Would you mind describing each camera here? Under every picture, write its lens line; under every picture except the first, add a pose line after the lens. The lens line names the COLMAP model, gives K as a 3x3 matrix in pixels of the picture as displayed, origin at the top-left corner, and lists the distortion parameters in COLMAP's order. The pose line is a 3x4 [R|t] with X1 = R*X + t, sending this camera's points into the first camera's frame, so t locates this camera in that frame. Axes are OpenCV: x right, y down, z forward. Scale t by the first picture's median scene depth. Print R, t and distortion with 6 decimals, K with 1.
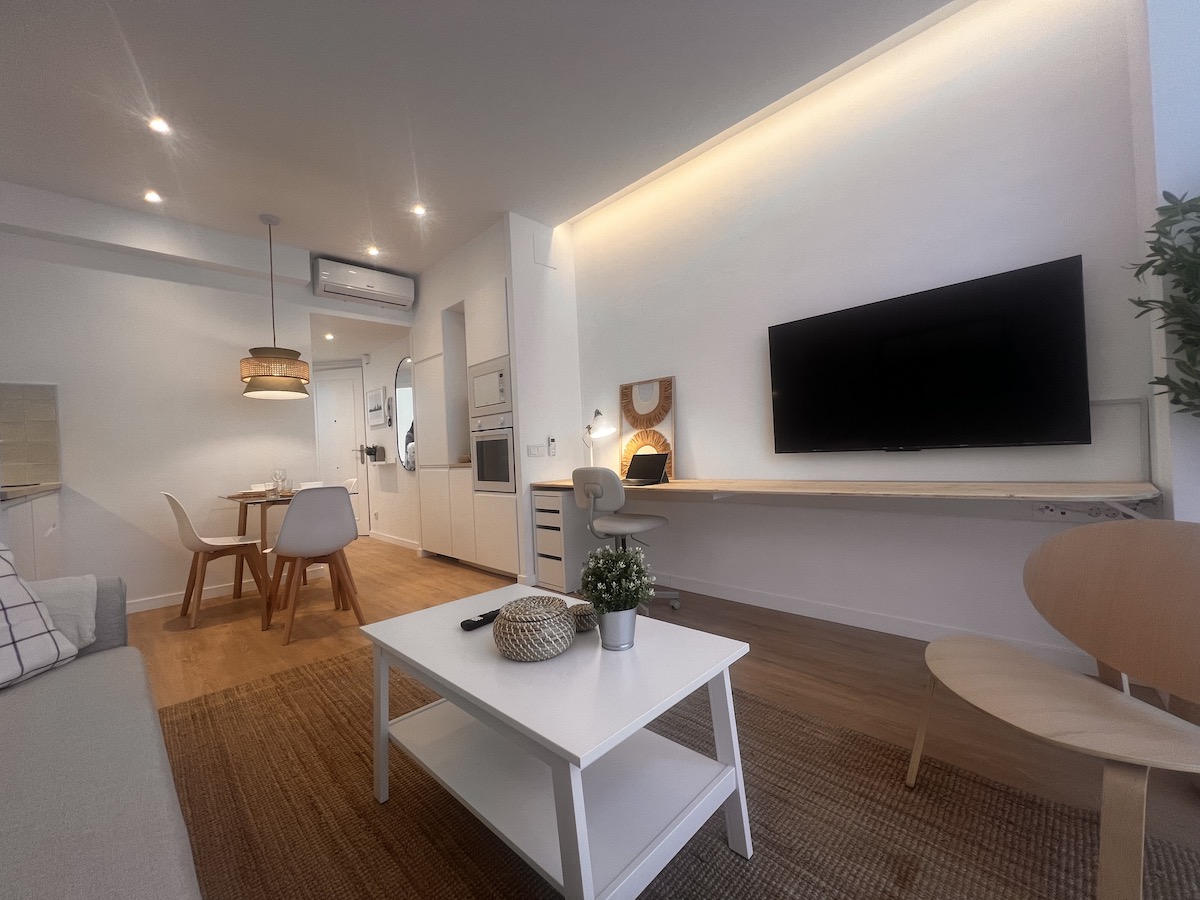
lens RADIAL K [[480.3, 0, 599.3], [0, 480.3, 449.9], [0, 0, 1]] dist [-0.003790, 0.000746]
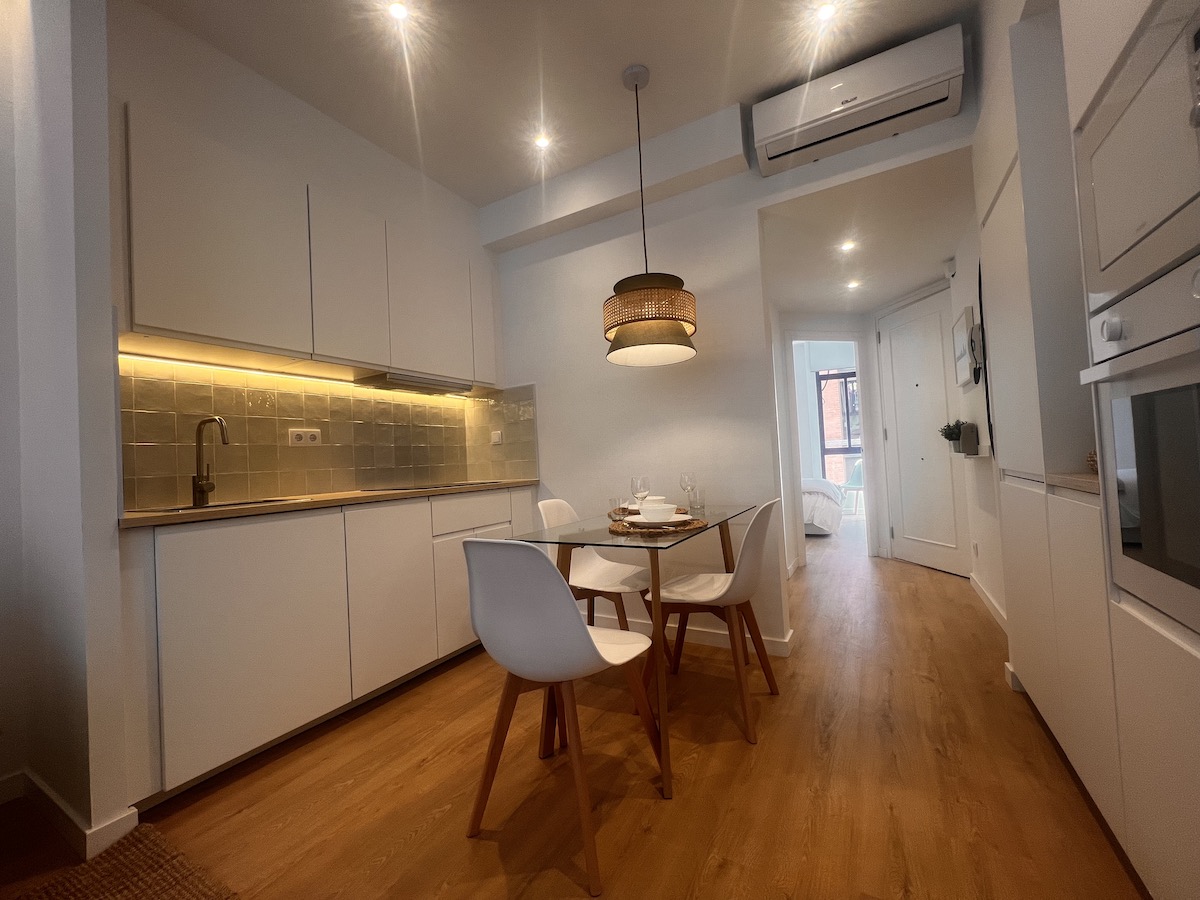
lens RADIAL K [[480.3, 0, 599.9], [0, 480.3, 448.2], [0, 0, 1]] dist [-0.003790, 0.000746]
pose [[0.270792, 0.006271, -0.962618, -0.093012], [0.039413, 0.999068, 0.017596, -0.008123], [0.961831, -0.042705, 0.270292, 0.750942]]
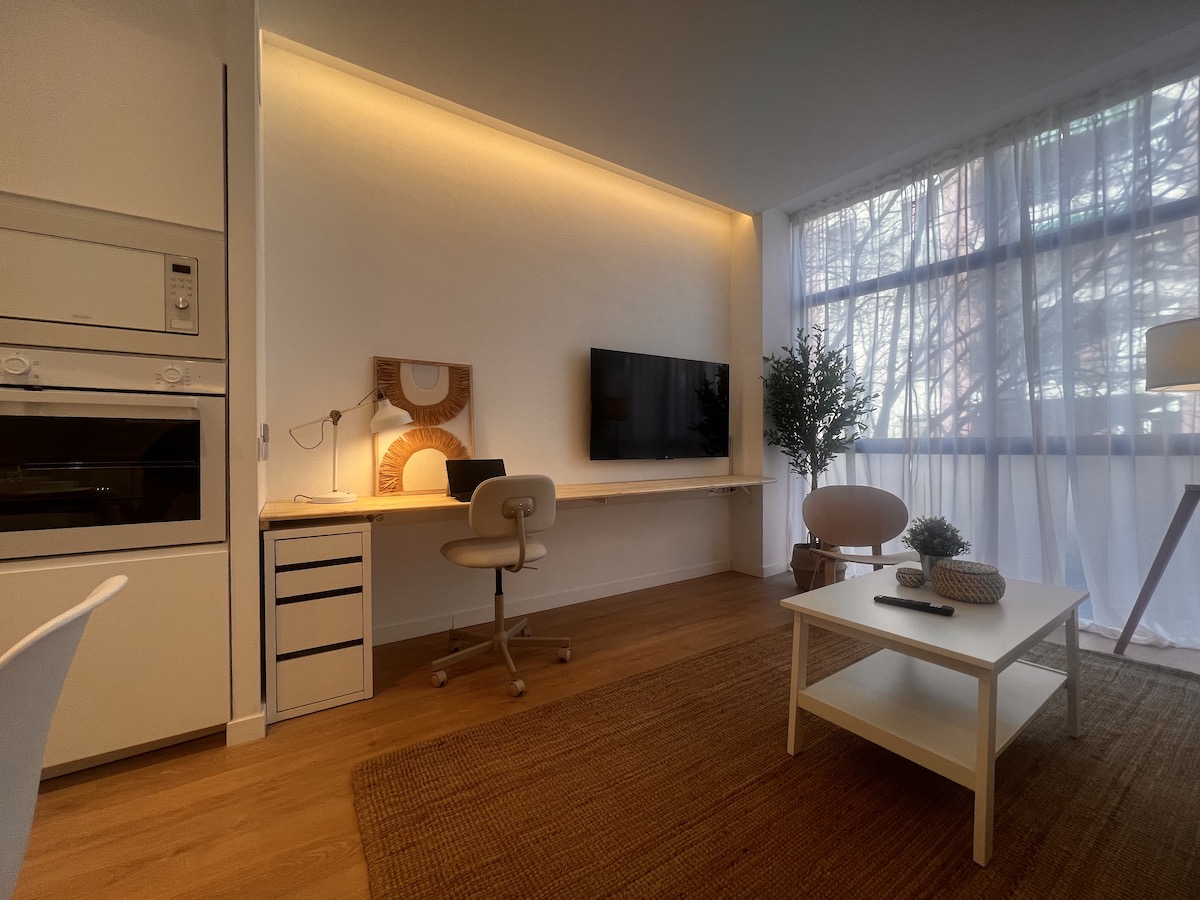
lens RADIAL K [[480.2, 0, 598.2], [0, 480.2, 448.2], [0, 0, 1]] dist [-0.002320, 0.000316]
pose [[0.201778, 0.040263, 0.978603, -0.560799], [-0.005595, 0.999186, -0.039956, 0.018403], [-0.979415, 0.002587, 0.201839, 0.578751]]
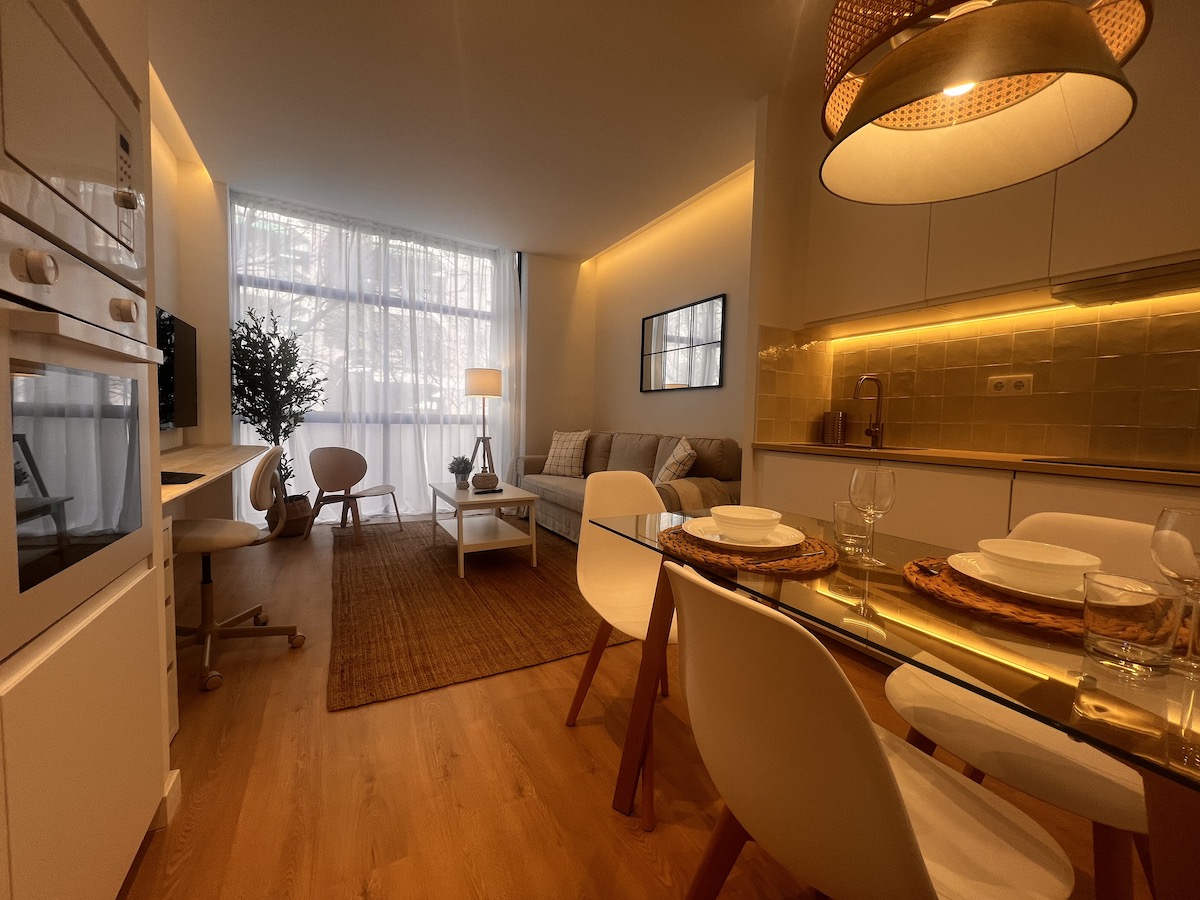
lens RADIAL K [[480.3, 0, 599.6], [0, 480.3, 446.8], [0, 0, 1]] dist [-0.003790, 0.000746]
pose [[-0.961765, 0.008375, 0.273749, -0.562519], [0.020926, 0.998858, 0.042960, 0.011648], [-0.273077, 0.047045, -0.960841, 1.248620]]
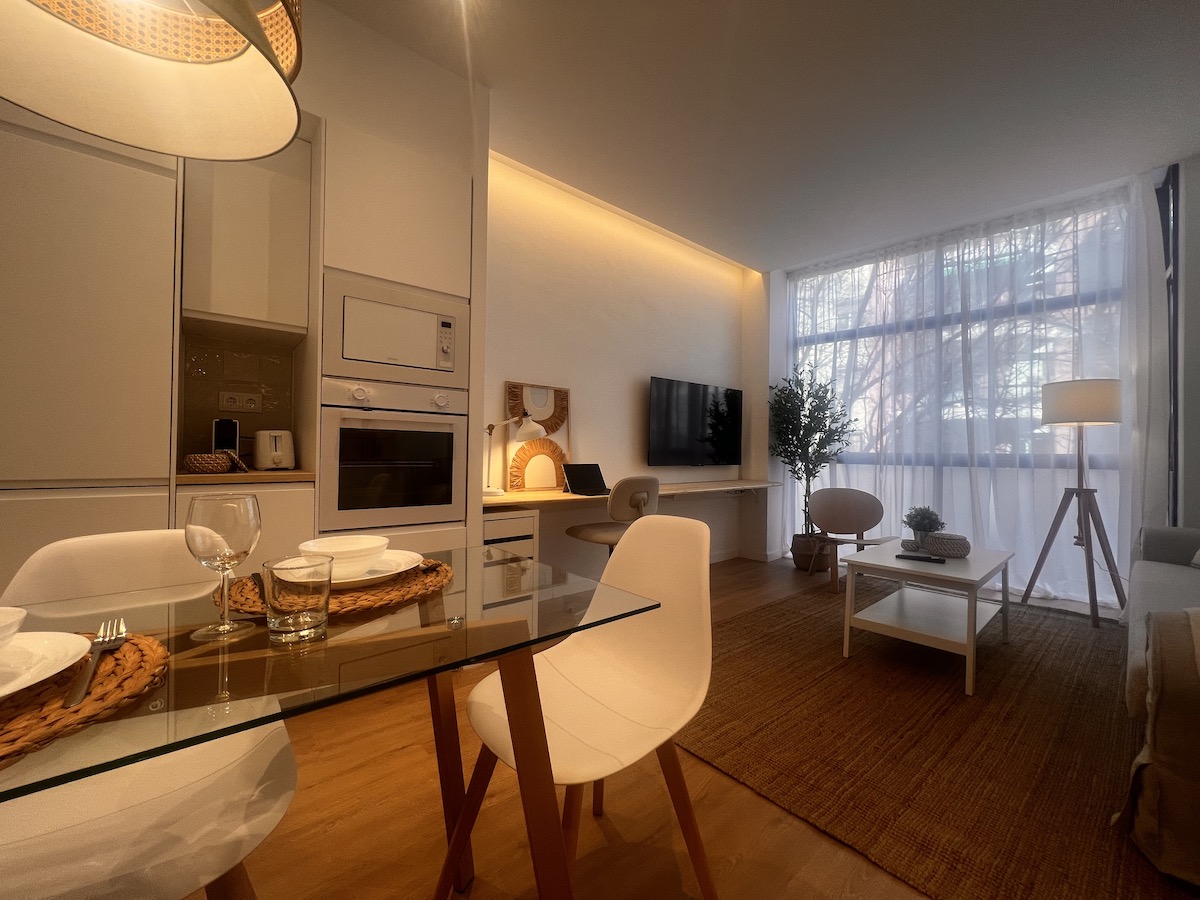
lens RADIAL K [[480.3, 0, 598.4], [0, 480.3, 449.0], [0, 0, 1]] dist [-0.003790, 0.000746]
pose [[0.076752, 0.055366, 0.995512, -0.805831], [-0.018518, 0.998364, -0.054097, 0.028043], [-0.996878, -0.014283, 0.077652, 0.797023]]
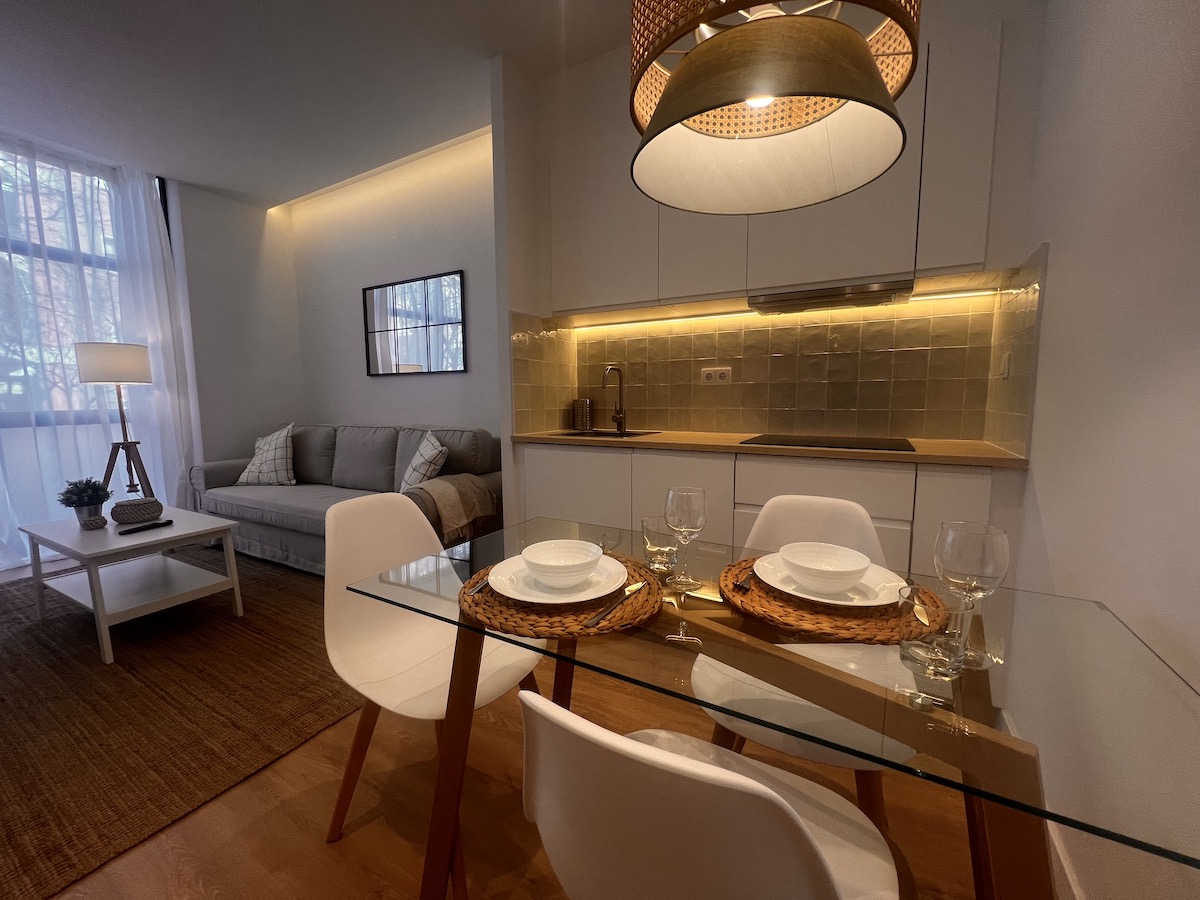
lens RADIAL K [[480.3, 0, 598.2], [0, 480.3, 448.1], [0, 0, 1]] dist [-0.003790, 0.000746]
pose [[-0.962201, 0.082518, -0.259539, -0.525064], [0.053108, 0.991549, 0.118363, -0.016406], [0.267113, 0.100105, -0.958452, 1.183945]]
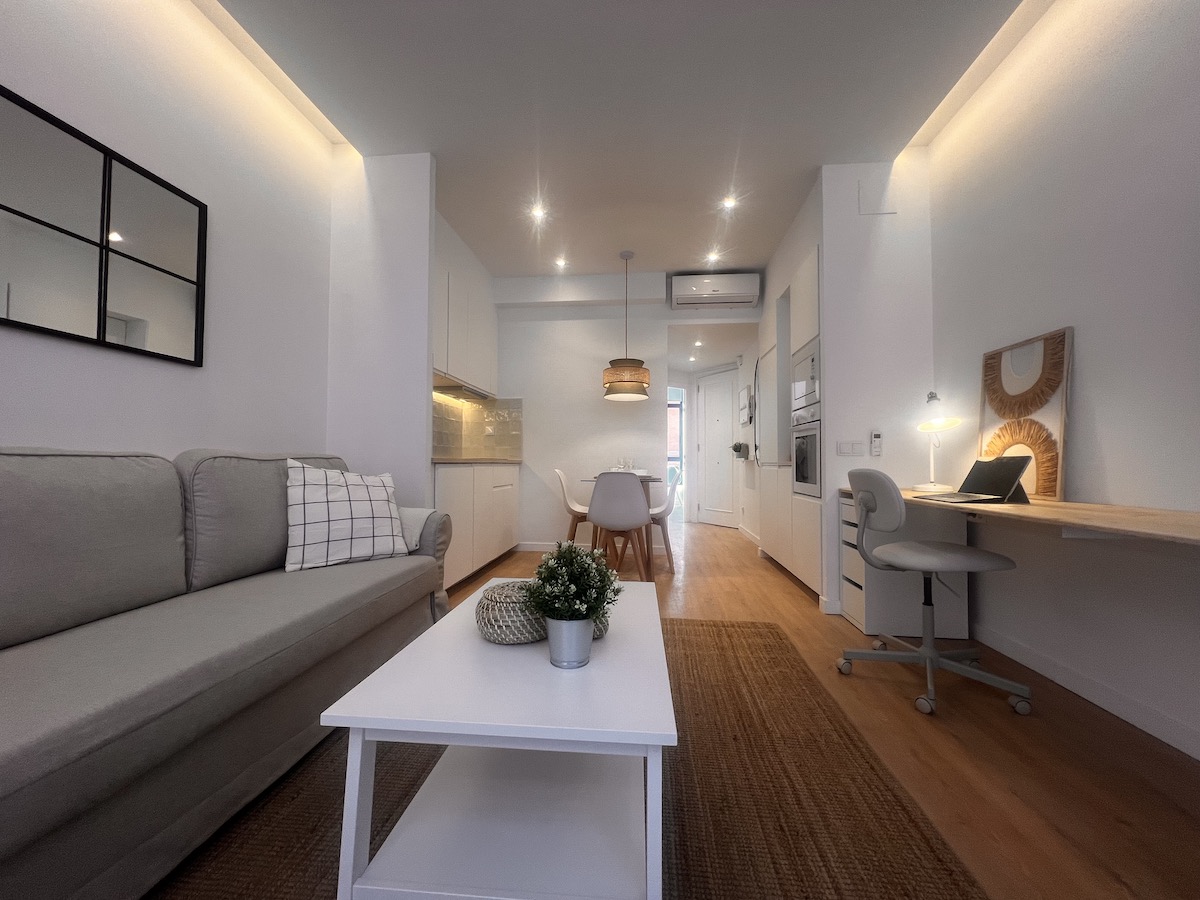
lens RADIAL K [[480.3, 0, 598.7], [0, 480.3, 448.7], [0, 0, 1]] dist [-0.003790, 0.000746]
pose [[0.632465, 0.027635, -0.774096, 0.232183], [-0.034080, 0.999388, 0.007834, 0.010589], [0.773839, 0.021427, 0.633020, 0.168404]]
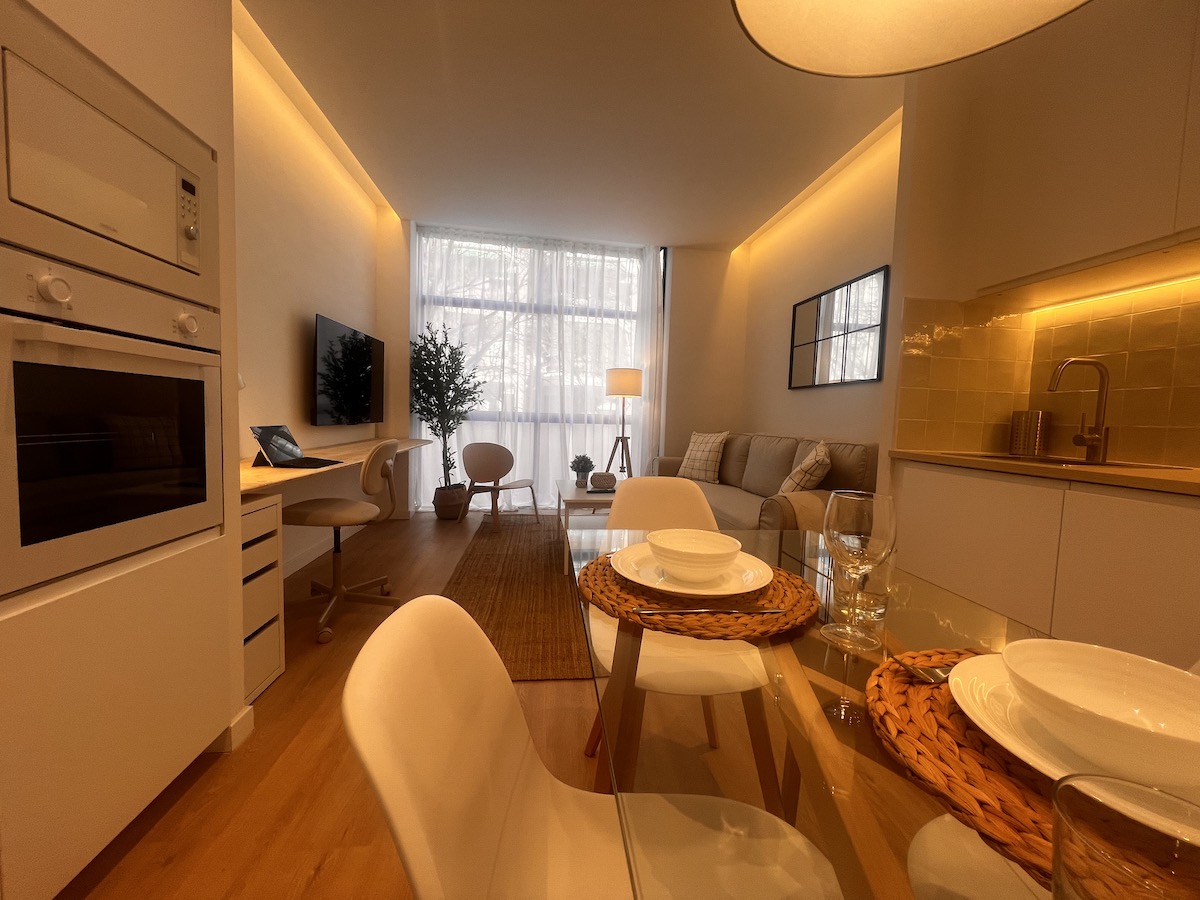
lens RADIAL K [[480.3, 0, 598.8], [0, 480.3, 447.8], [0, 0, 1]] dist [-0.003790, 0.000746]
pose [[-0.787363, -0.018699, 0.616207, -0.666702], [0.005365, 0.999294, 0.037179, 0.015994], [-0.616467, 0.032580, -0.786707, 1.139643]]
